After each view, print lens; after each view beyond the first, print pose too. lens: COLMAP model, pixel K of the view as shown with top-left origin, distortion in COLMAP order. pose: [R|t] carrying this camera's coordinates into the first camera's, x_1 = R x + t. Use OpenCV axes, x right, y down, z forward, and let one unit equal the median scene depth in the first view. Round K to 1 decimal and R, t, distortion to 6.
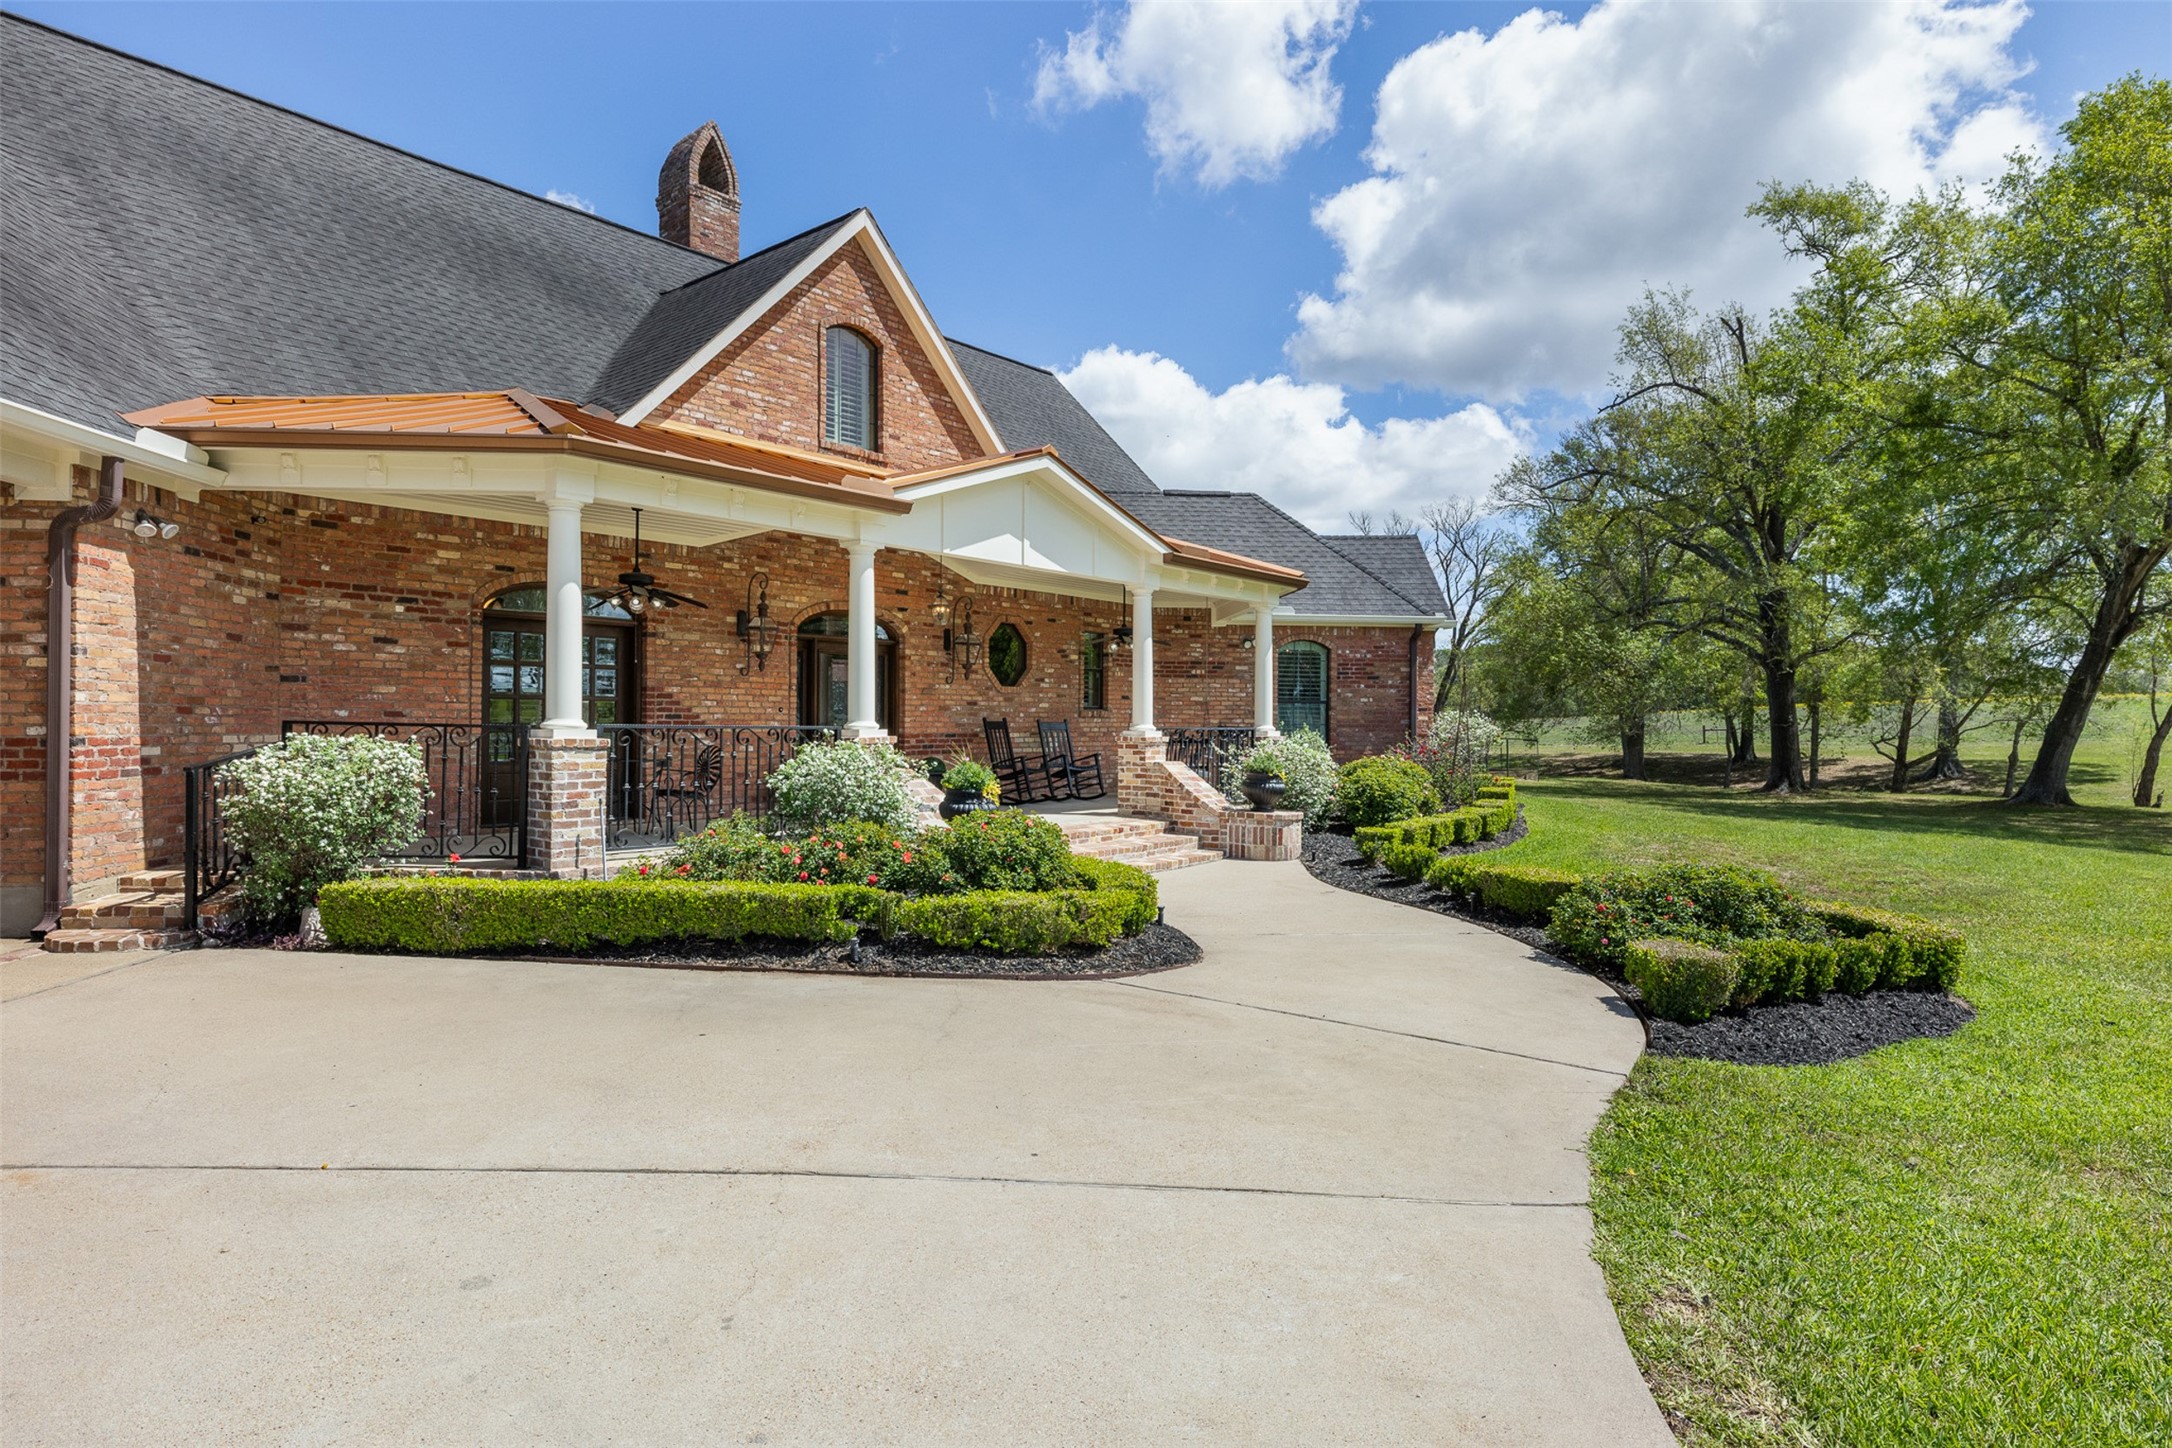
lens RADIAL K [[1210.0, 0, 1084.3], [0, 1210.0, 709.5], [0, 0, 1]] dist [-0.001566, 0.002379]
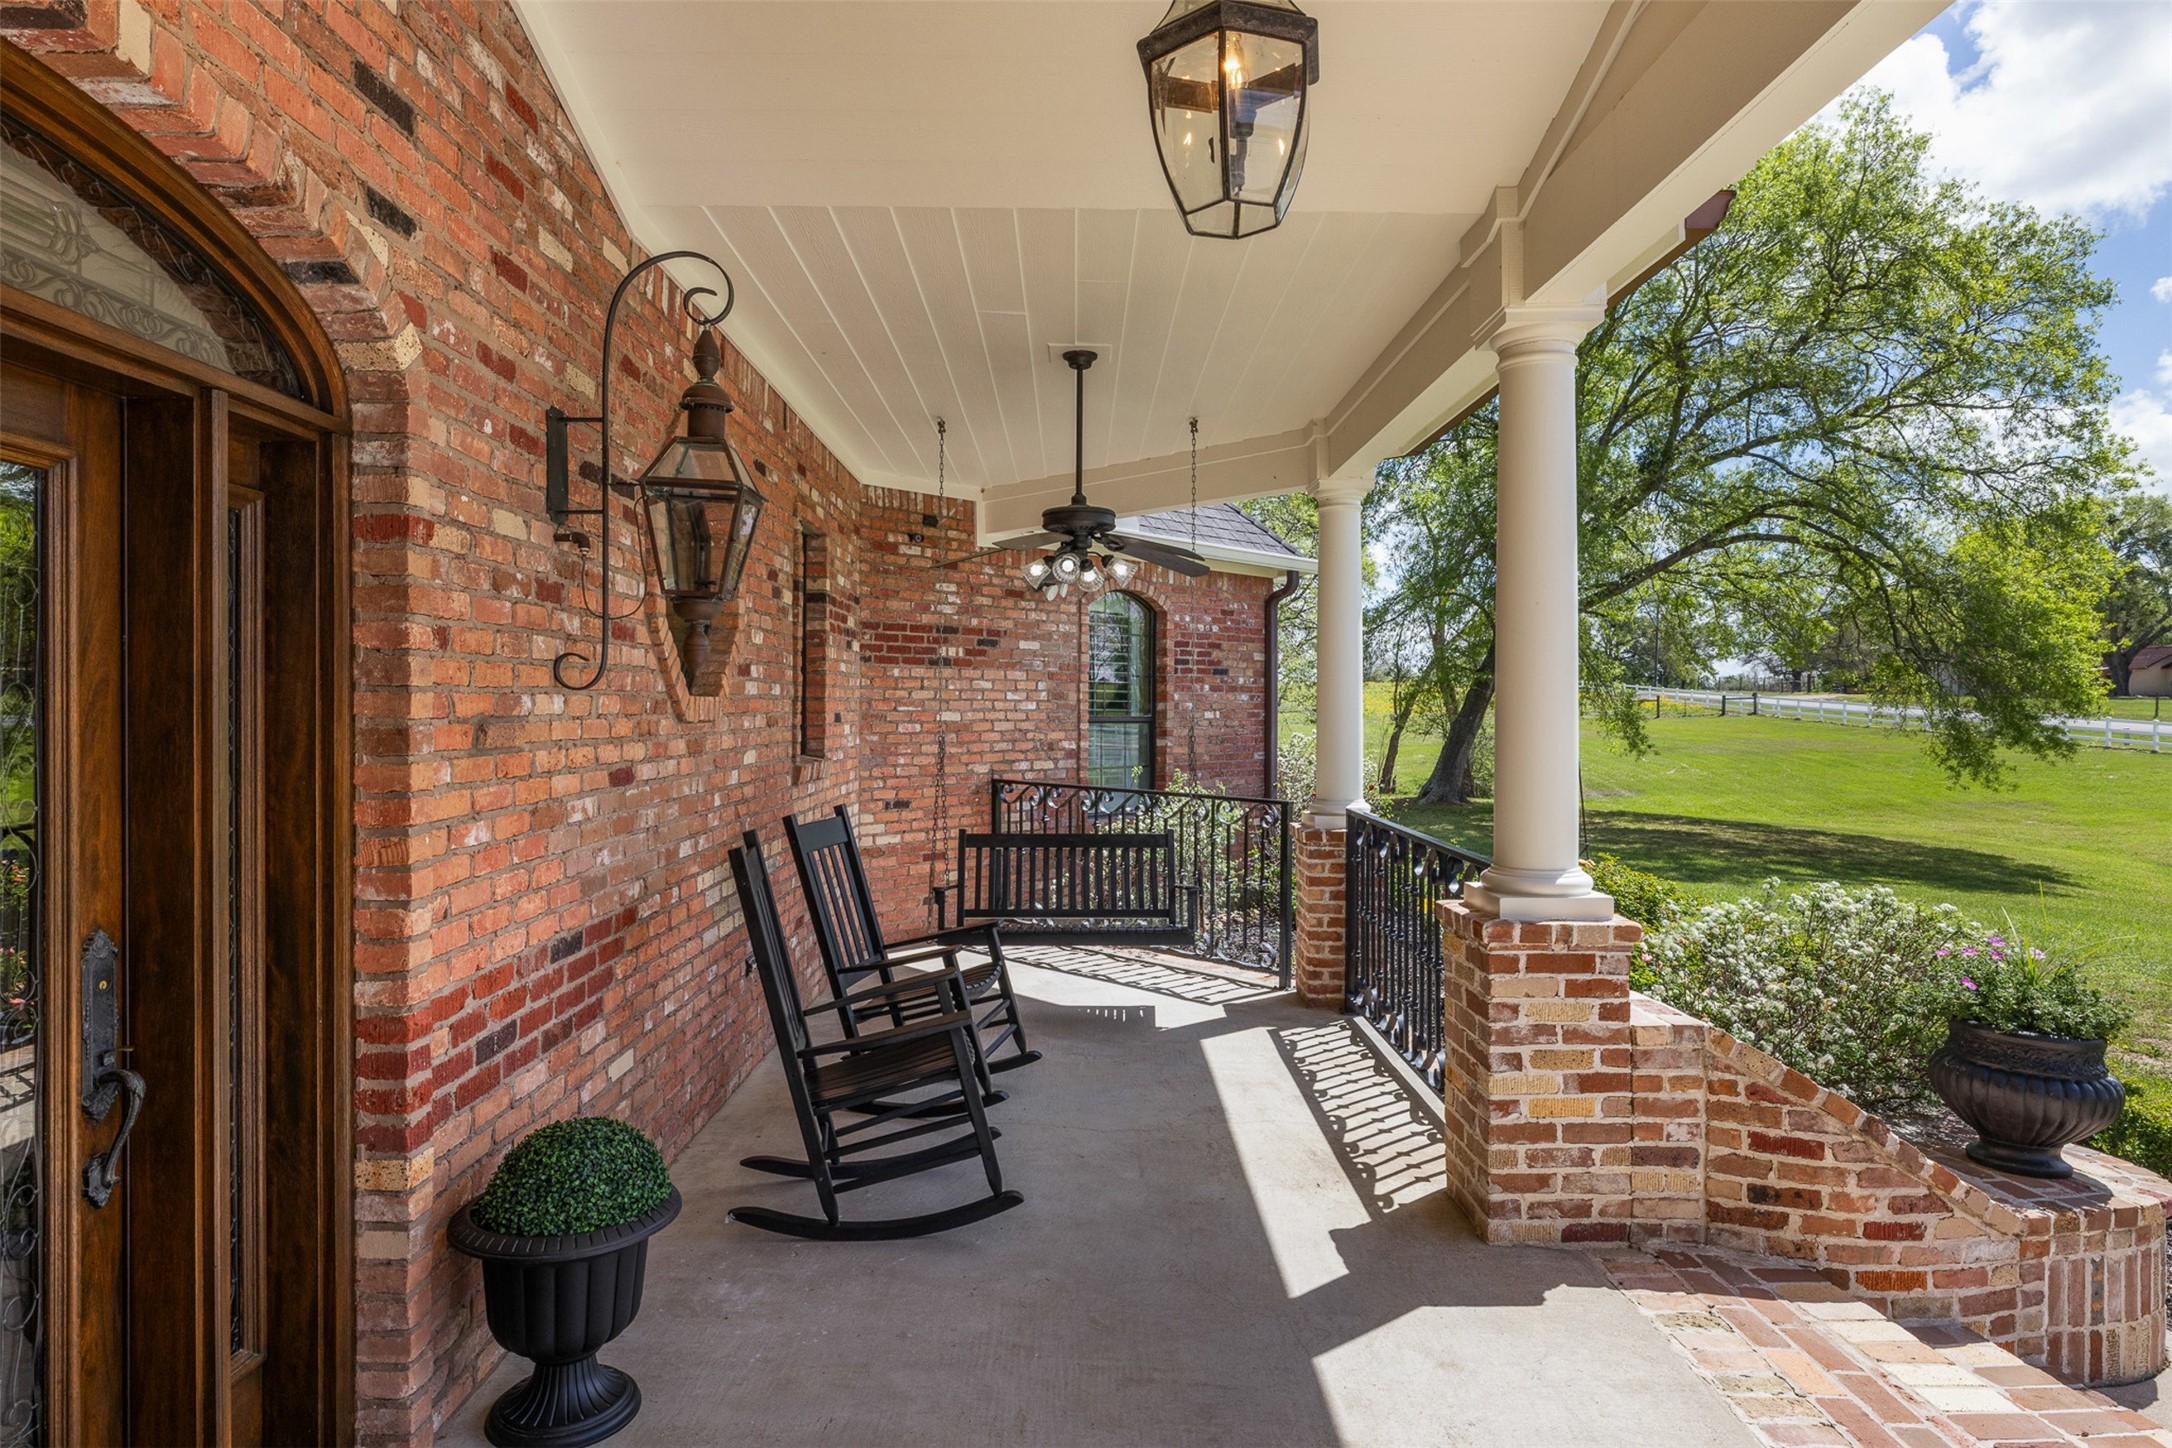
lens RADIAL K [[1210.0, 0, 1074.2], [0, 1210.0, 708.4], [0, 0, 1]] dist [-0.001566, 0.002379]
pose [[0.770769, -0.005256, 0.637093, -0.215629], [-0.006297, 0.999854, 0.015867, -0.027341], [-0.637084, -0.016242, 0.770623, 0.981882]]
